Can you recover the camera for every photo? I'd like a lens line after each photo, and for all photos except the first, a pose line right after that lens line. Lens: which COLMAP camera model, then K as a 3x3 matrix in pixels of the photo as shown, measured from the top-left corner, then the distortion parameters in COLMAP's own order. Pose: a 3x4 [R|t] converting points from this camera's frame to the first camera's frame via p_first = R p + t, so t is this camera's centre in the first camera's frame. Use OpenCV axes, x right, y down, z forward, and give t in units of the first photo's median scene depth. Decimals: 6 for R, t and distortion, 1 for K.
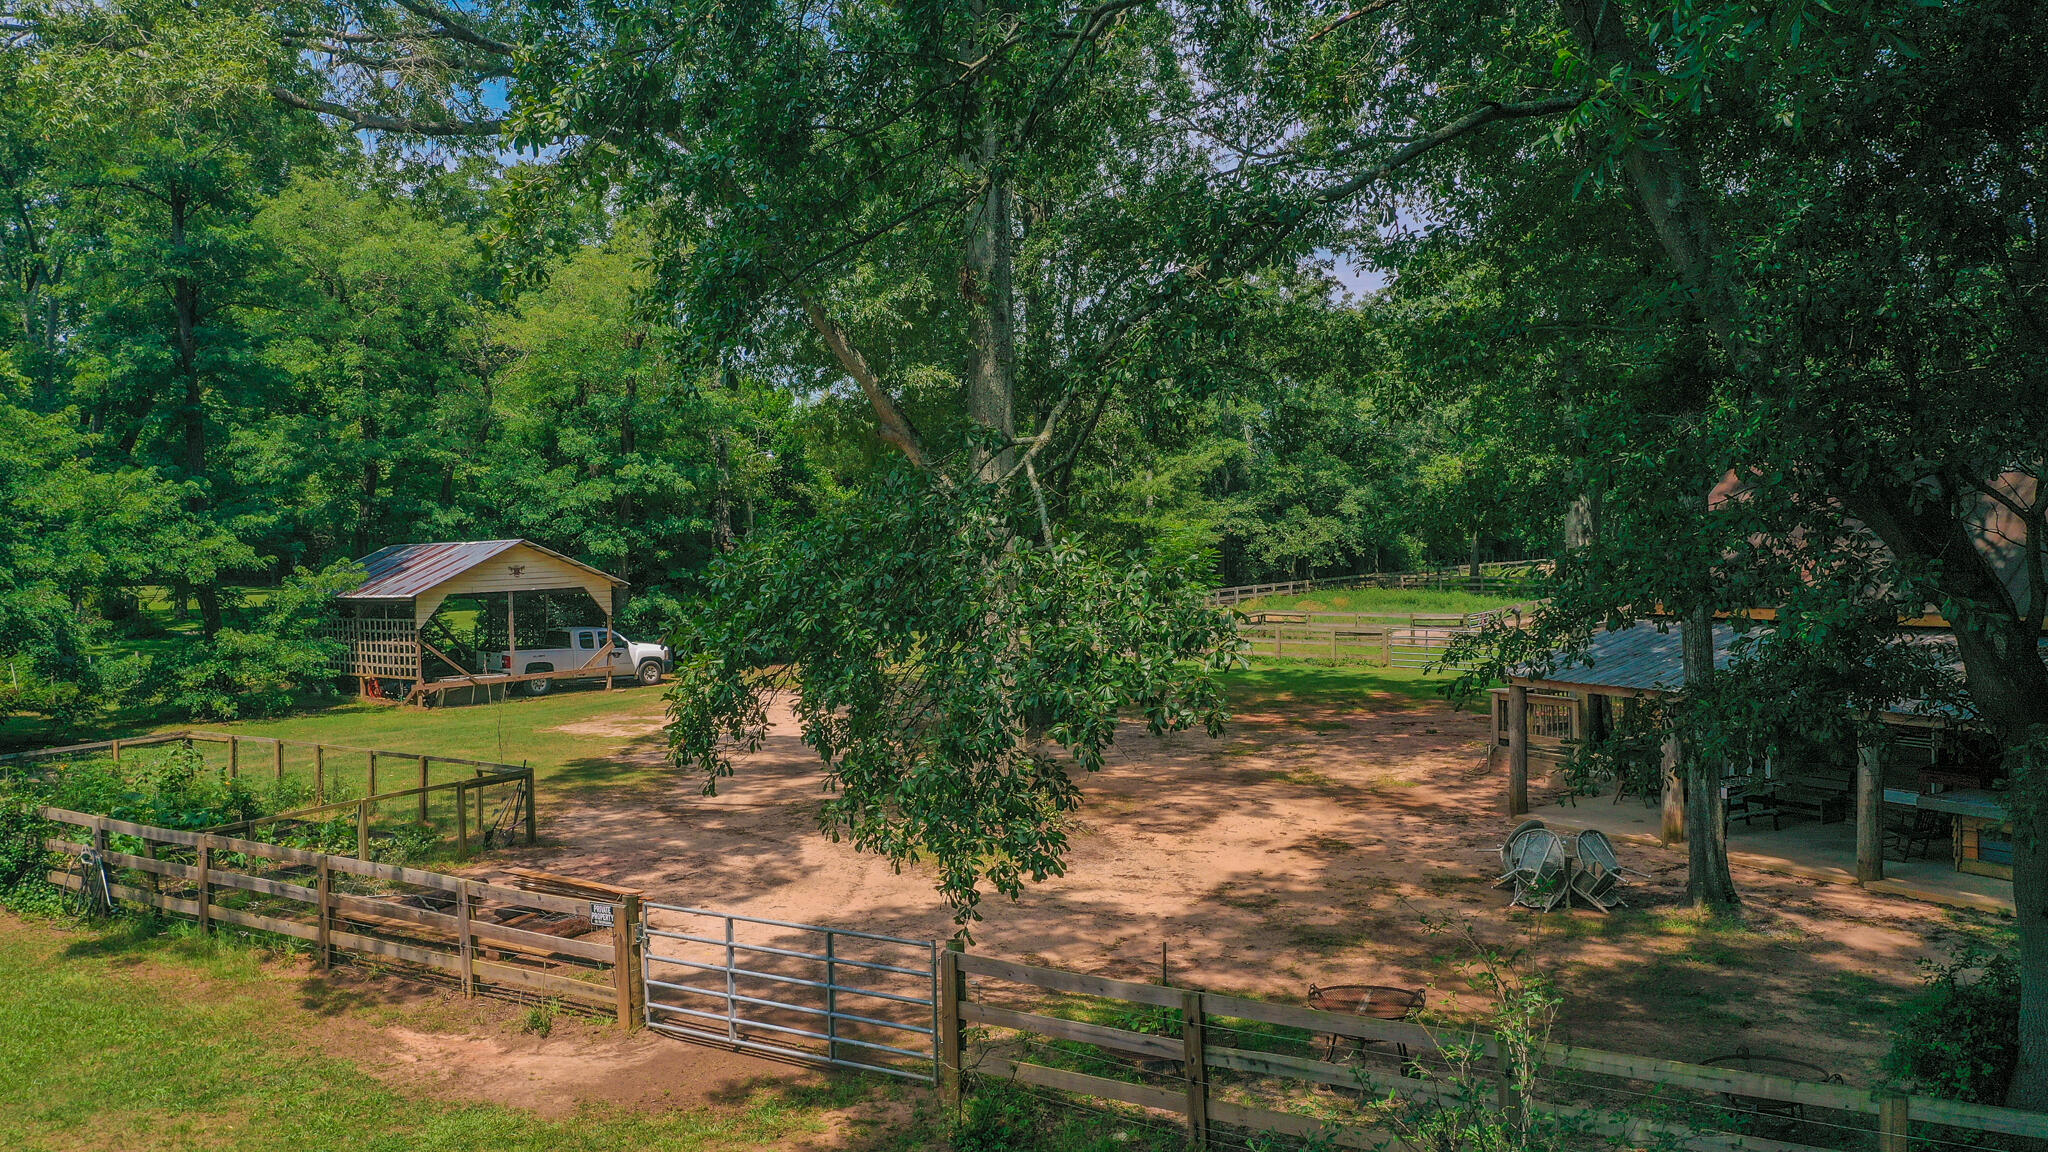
lens RADIAL K [[1610.0, 0, 1024.0], [0, 1610.0, 576.0], [0, 0, 1]] dist [0.007398, -0.001184]
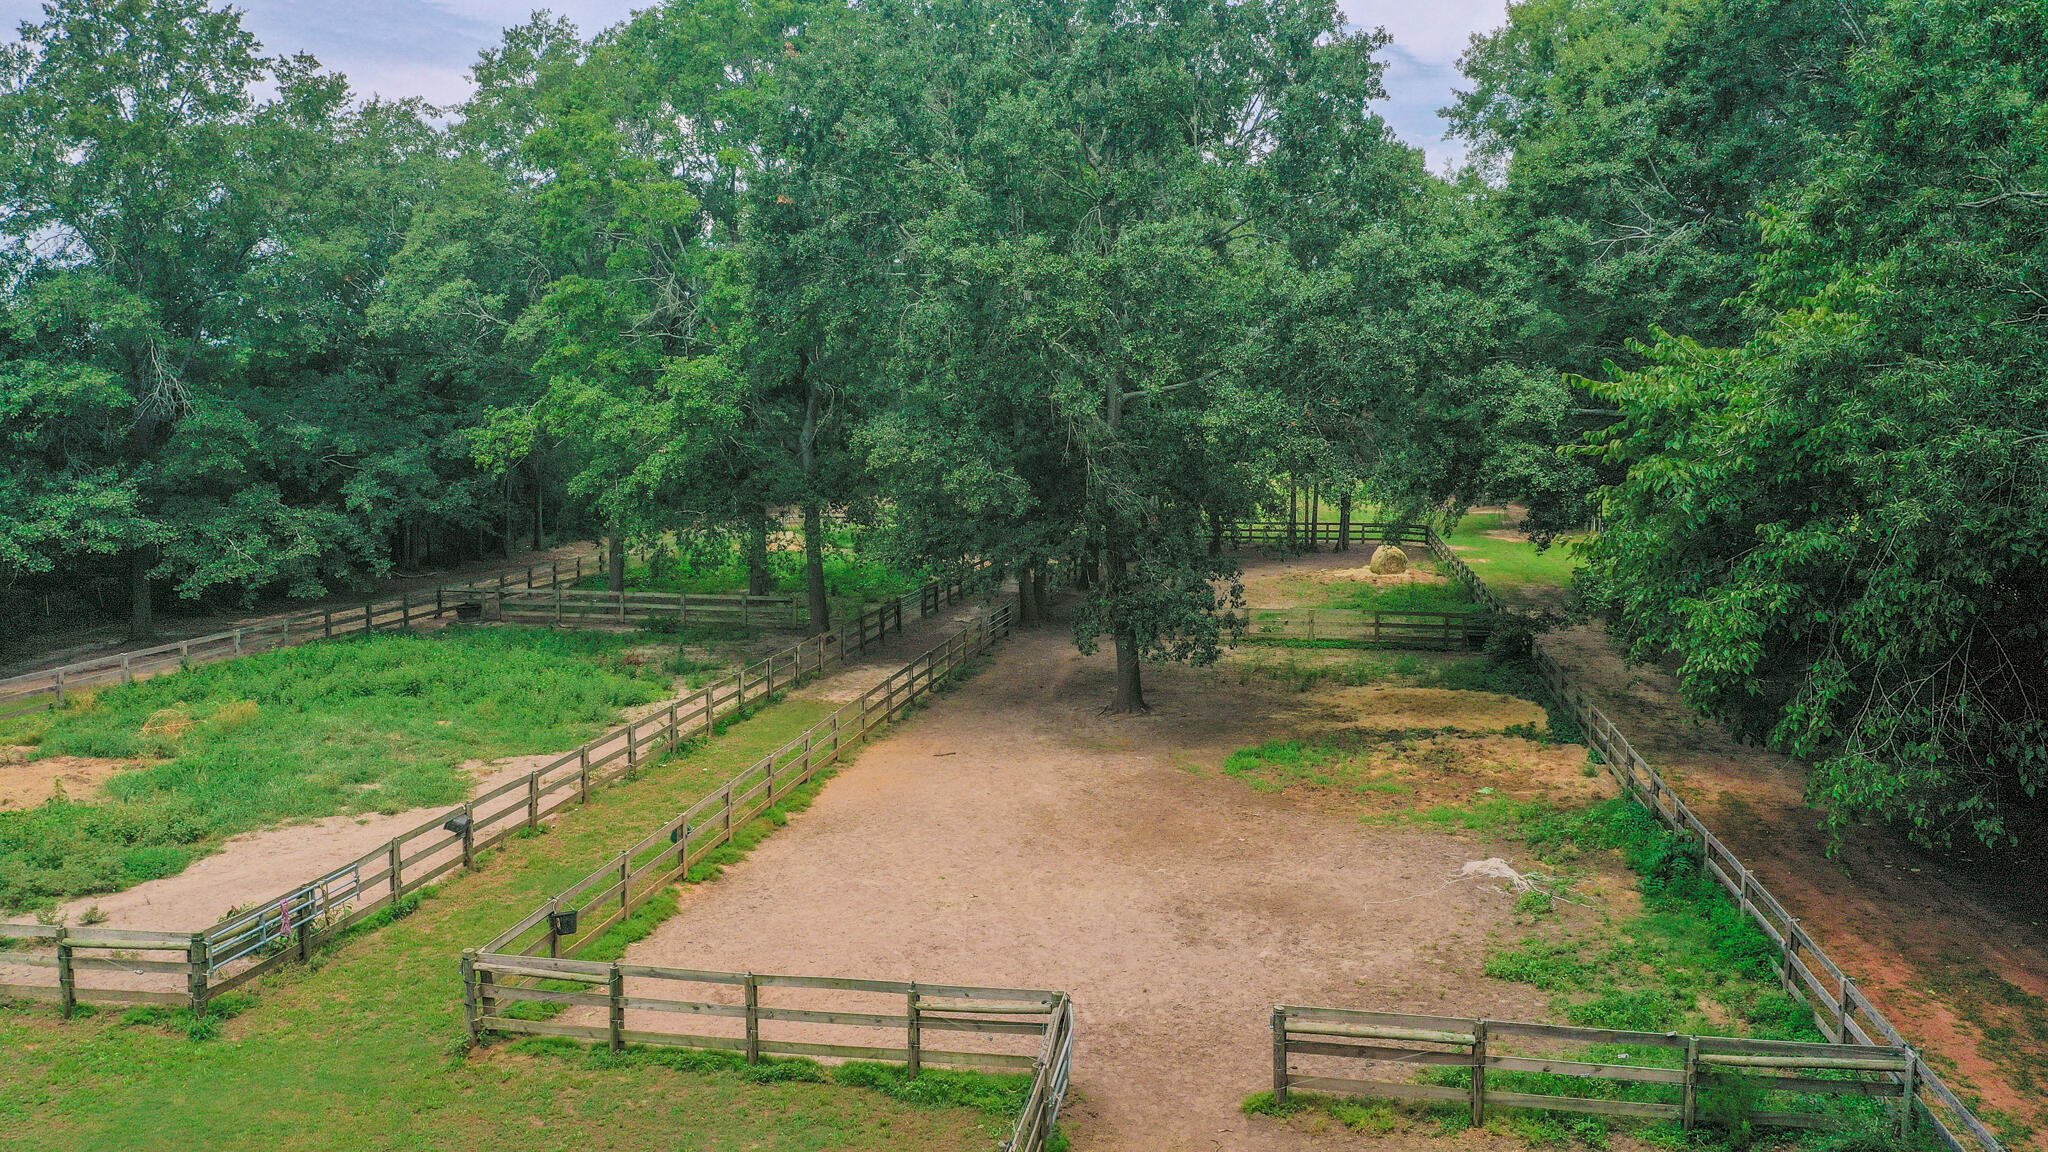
lens RADIAL K [[1610.0, 0, 1024.0], [0, 1610.0, 576.0], [0, 0, 1]] dist [0.007398, -0.001184]
pose [[0.925008, -0.023737, 0.379205, 0.205325], [-0.004375, 0.997315, 0.073102, -0.055782], [-0.379923, -0.069279, 0.922420, 0.393507]]
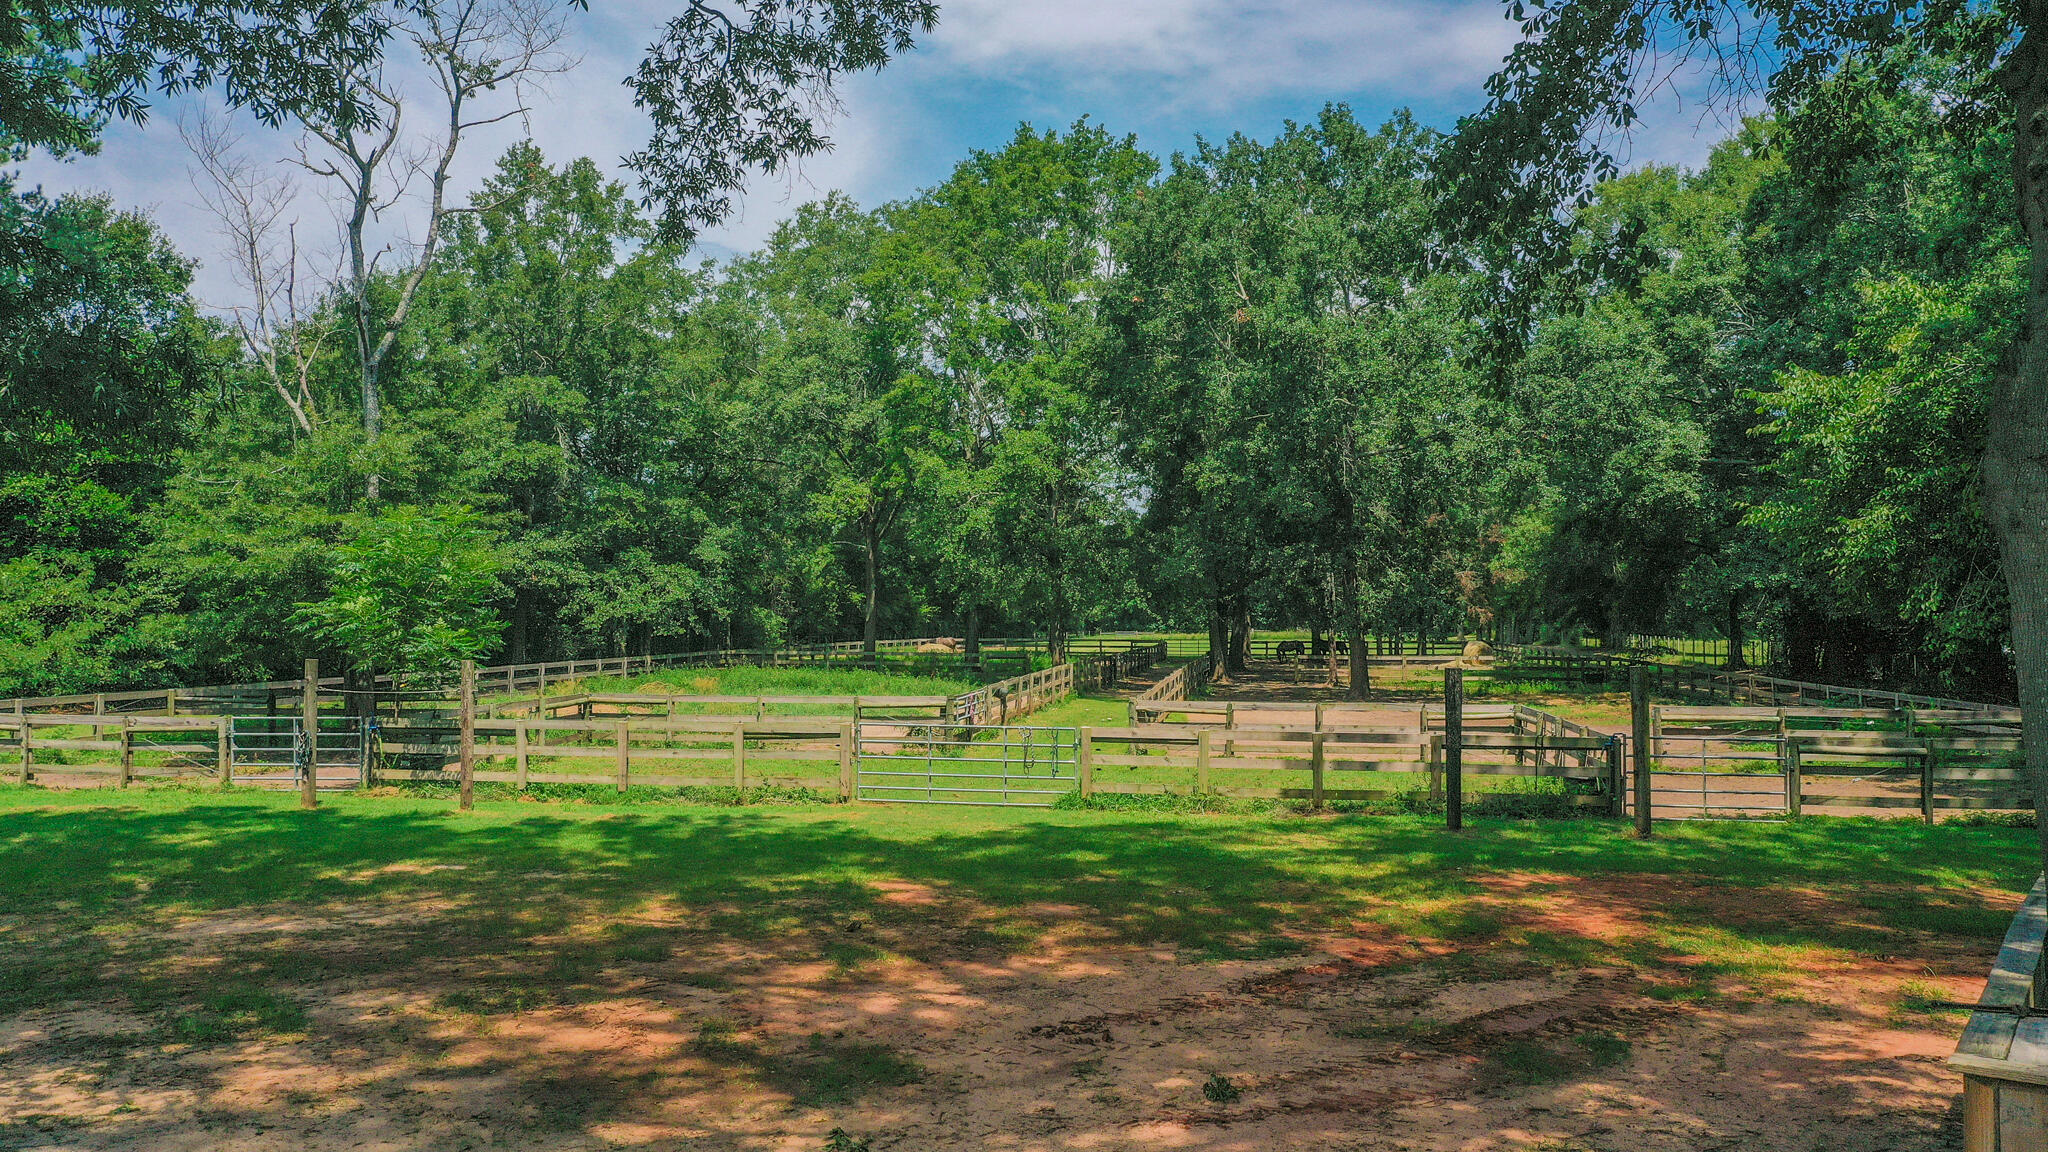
lens RADIAL K [[1610.0, 0, 1024.0], [0, 1610.0, 576.0], [0, 0, 1]] dist [0.007398, -0.001184]
pose [[0.913712, 0.023080, 0.405707, 0.042094], [0.001145, 0.998236, -0.059366, 0.009891], [-0.406361, 0.054708, 0.912073, 0.304090]]
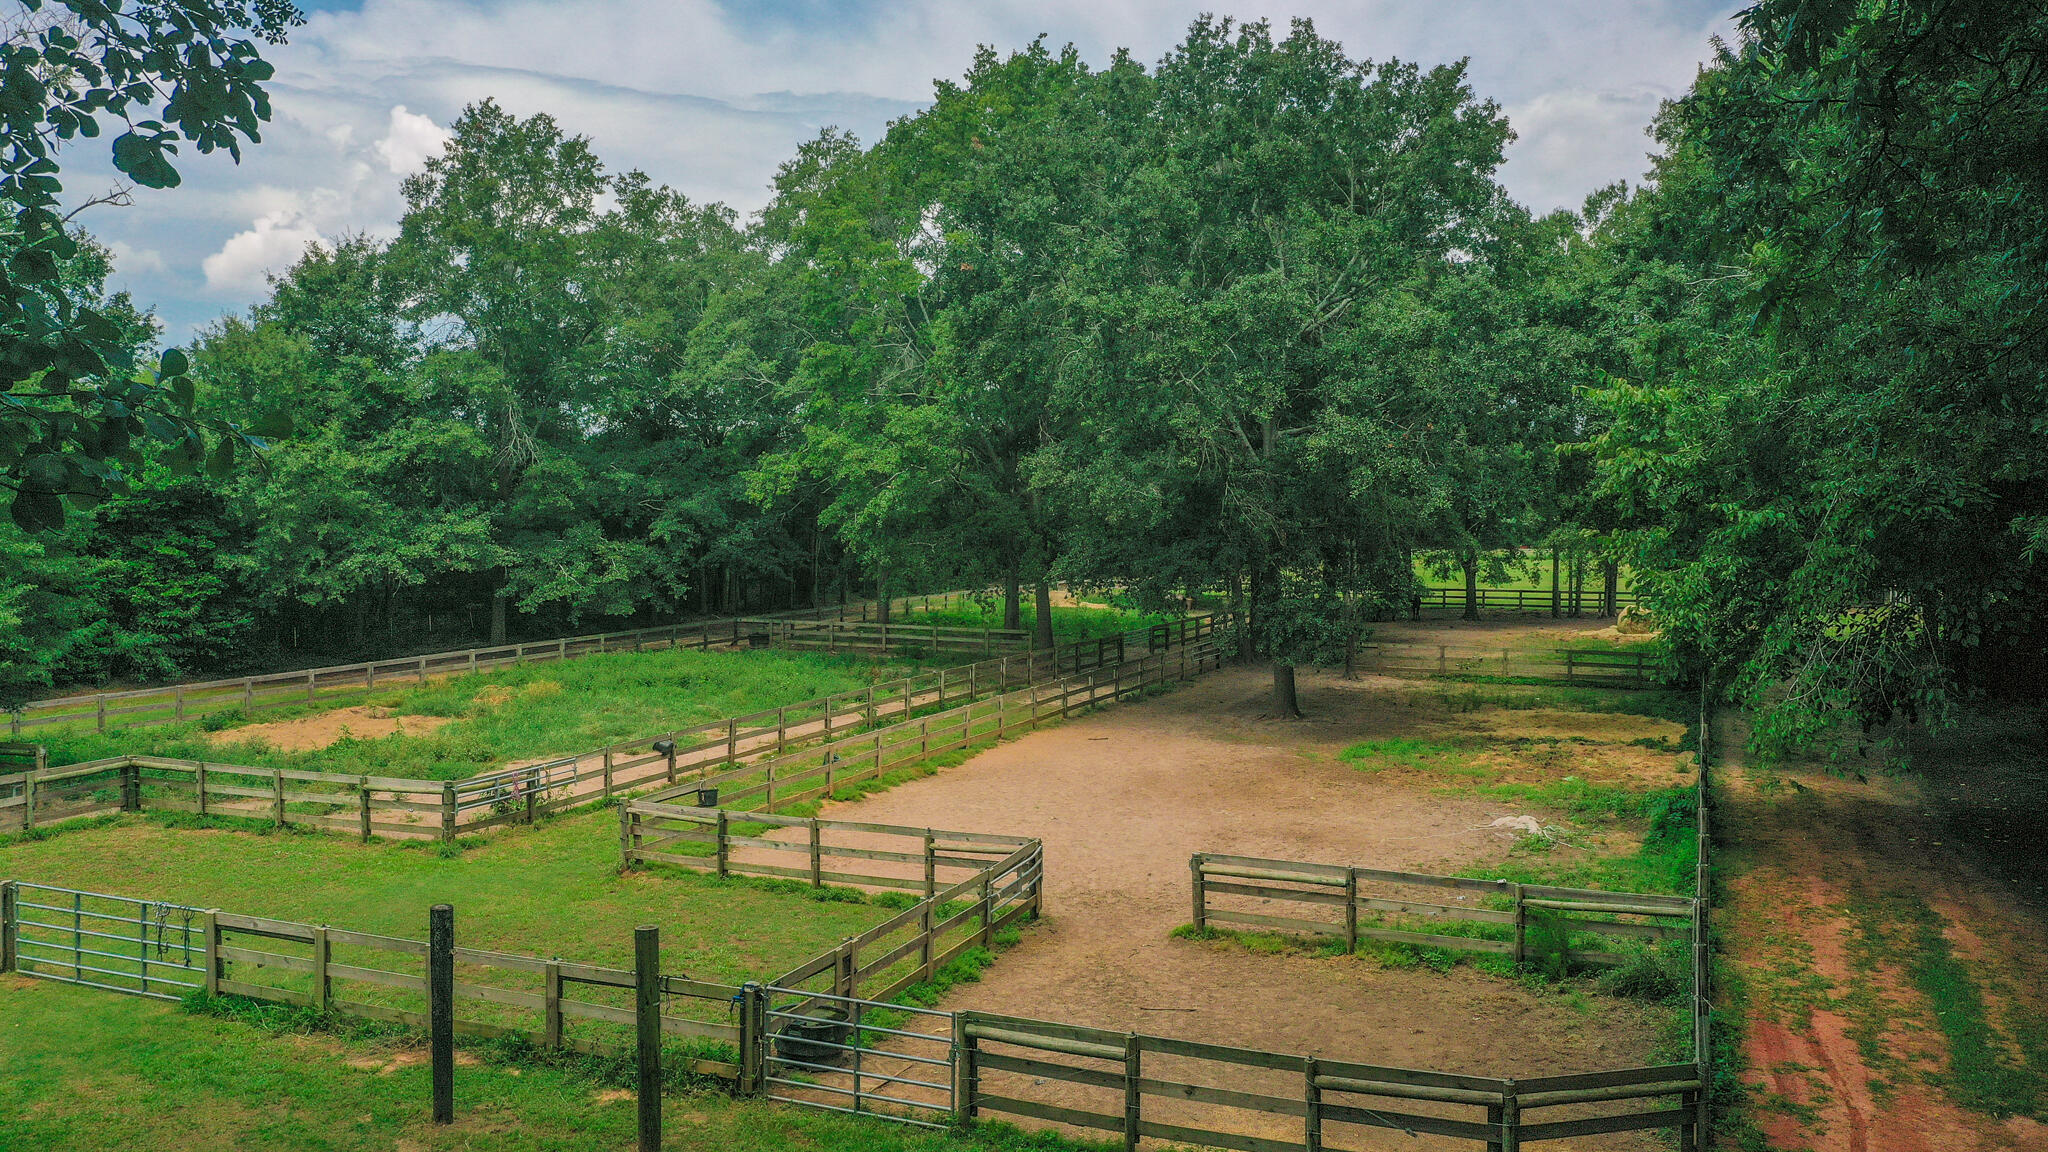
lens RADIAL K [[1610.0, 0, 1024.0], [0, 1610.0, 576.0], [0, 0, 1]] dist [0.007398, -0.001184]
pose [[0.986065, 0.009120, 0.166113, 0.242550], [-0.011364, 0.999856, 0.012565, -0.032784], [-0.165974, -0.014277, 0.986027, 0.311922]]
